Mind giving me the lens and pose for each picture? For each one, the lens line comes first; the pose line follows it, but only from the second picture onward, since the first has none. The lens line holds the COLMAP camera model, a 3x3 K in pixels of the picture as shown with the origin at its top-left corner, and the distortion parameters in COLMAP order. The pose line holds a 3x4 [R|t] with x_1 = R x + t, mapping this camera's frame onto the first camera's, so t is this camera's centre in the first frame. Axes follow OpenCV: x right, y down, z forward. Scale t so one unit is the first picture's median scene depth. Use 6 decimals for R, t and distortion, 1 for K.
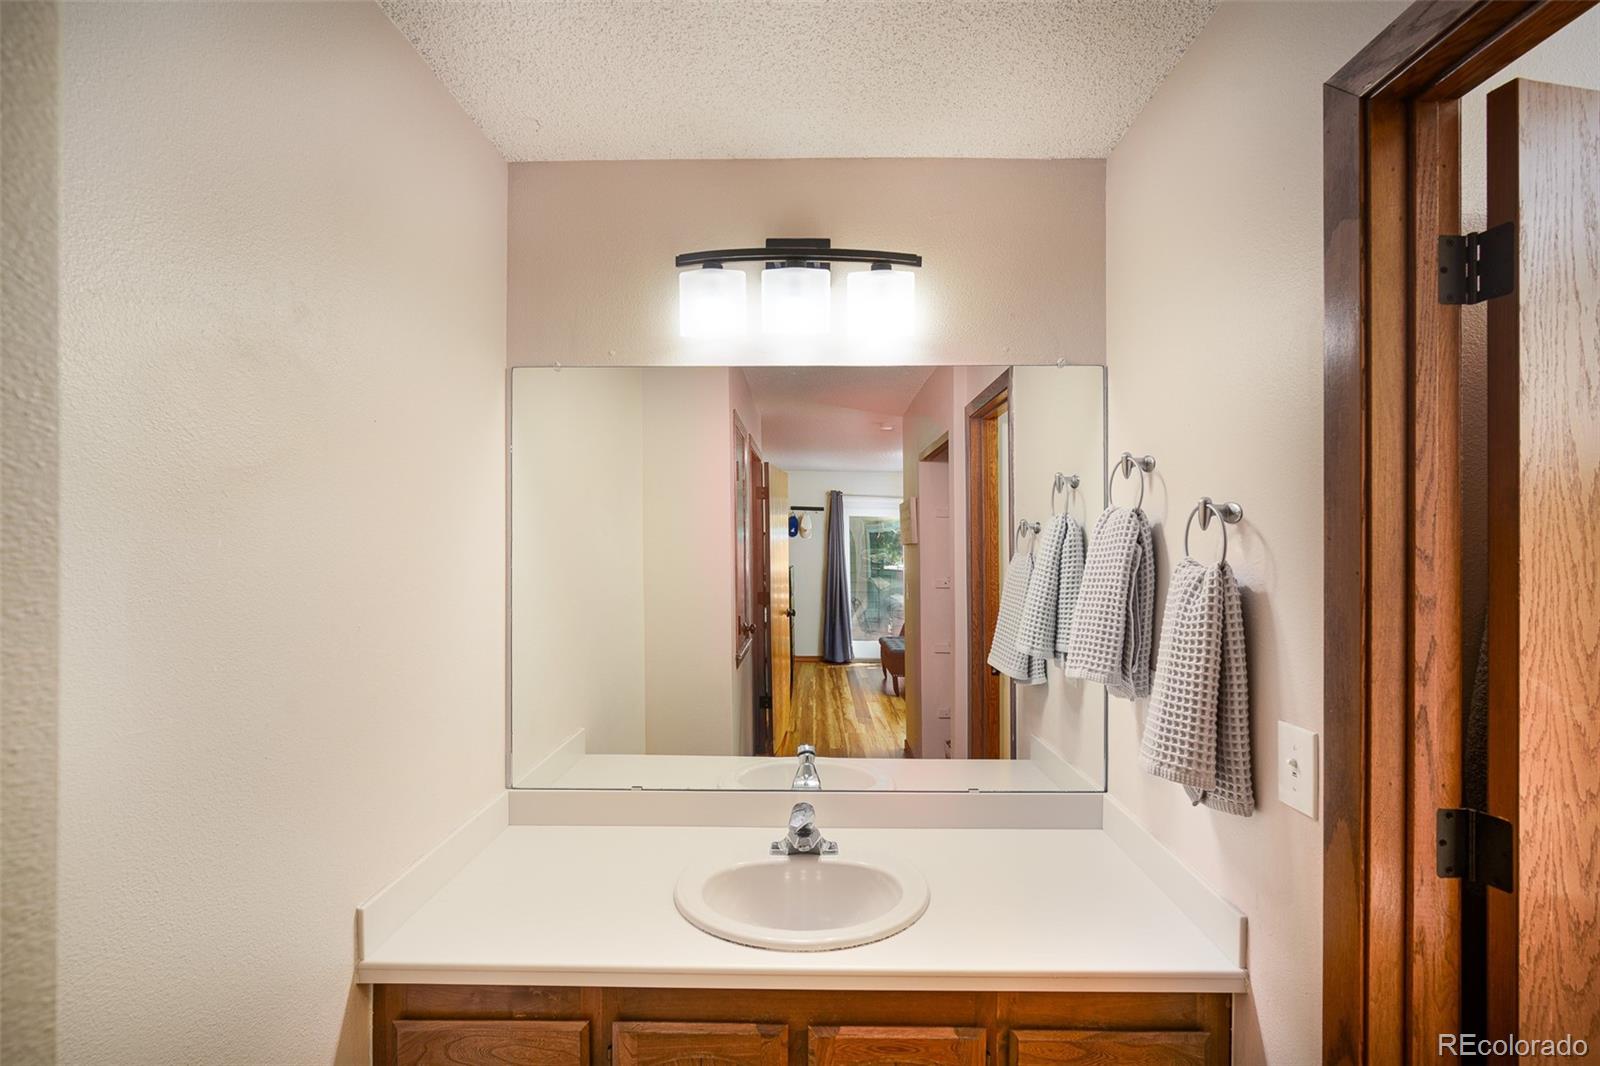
lens RADIAL K [[703.5, 0, 802.3], [0, 703.5, 539.9], [0, 0, 1]] dist [-0.011148, 0.002404]
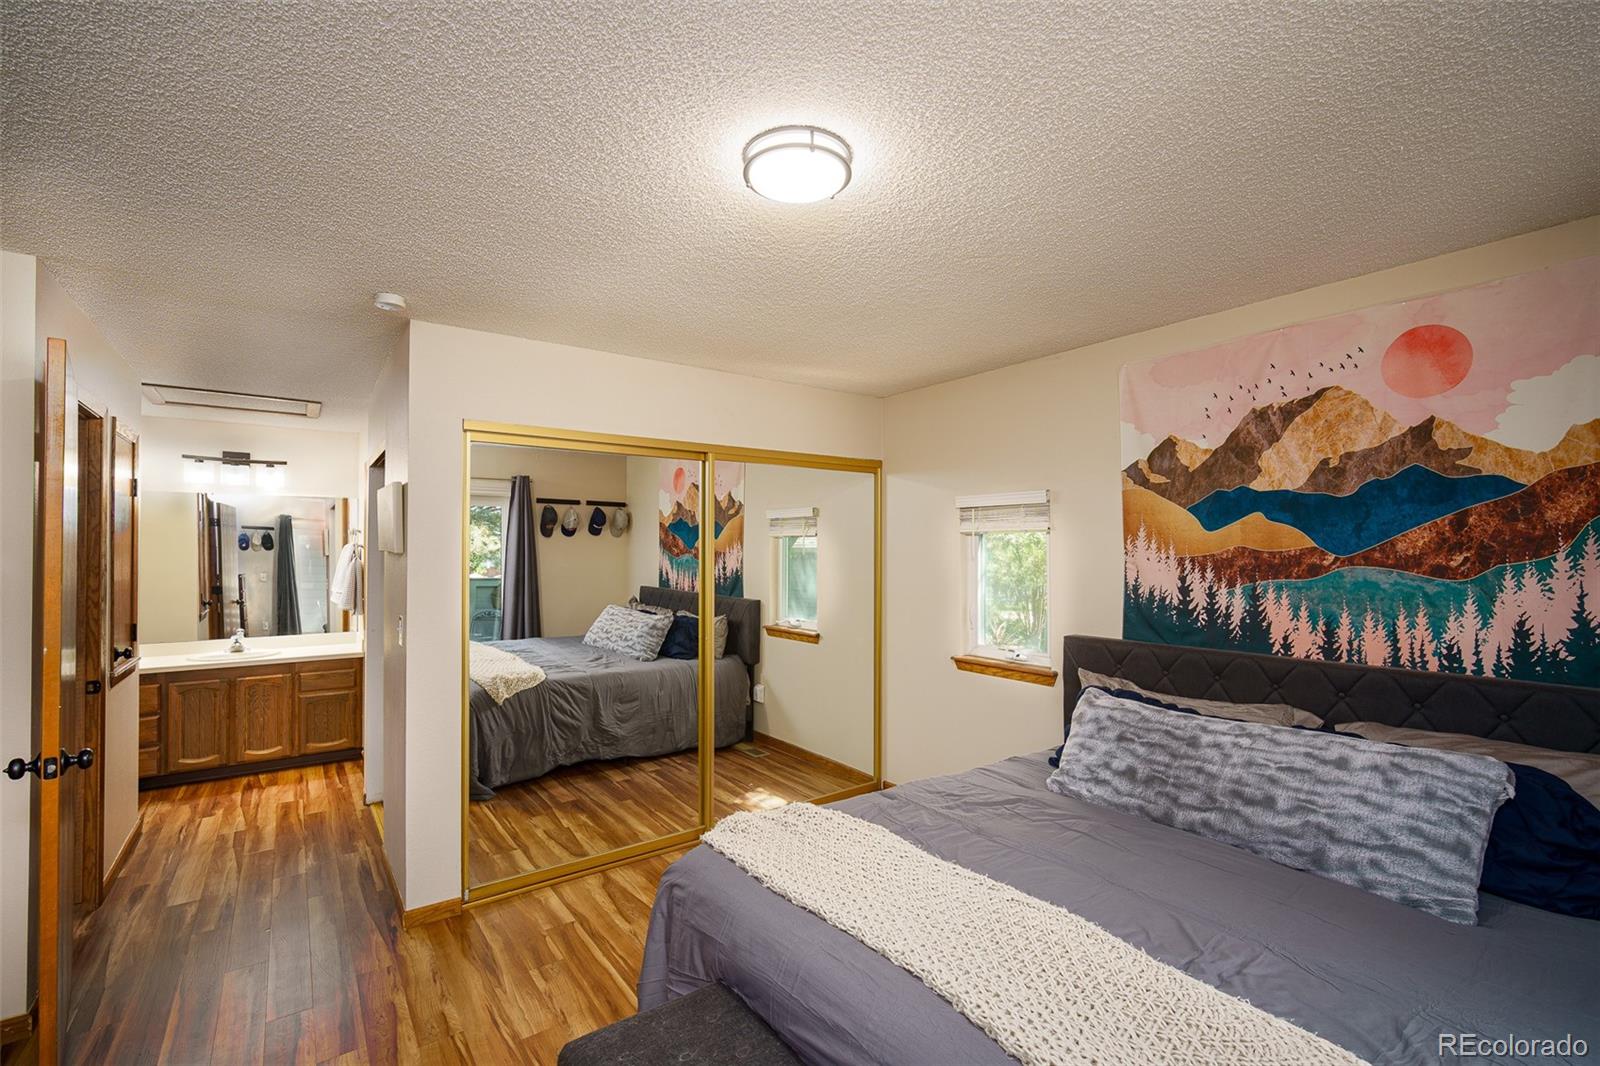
lens RADIAL K [[703.5, 0, 839.7], [0, 703.5, 539.7], [0, 0, 1]] dist [-0.011148, 0.002404]
pose [[0.777803, 0.000908, 0.628507, 0.050682], [0.004367, 0.999967, -0.006850, -0.014315], [-0.628493, 0.008072, 0.777773, -1.180058]]
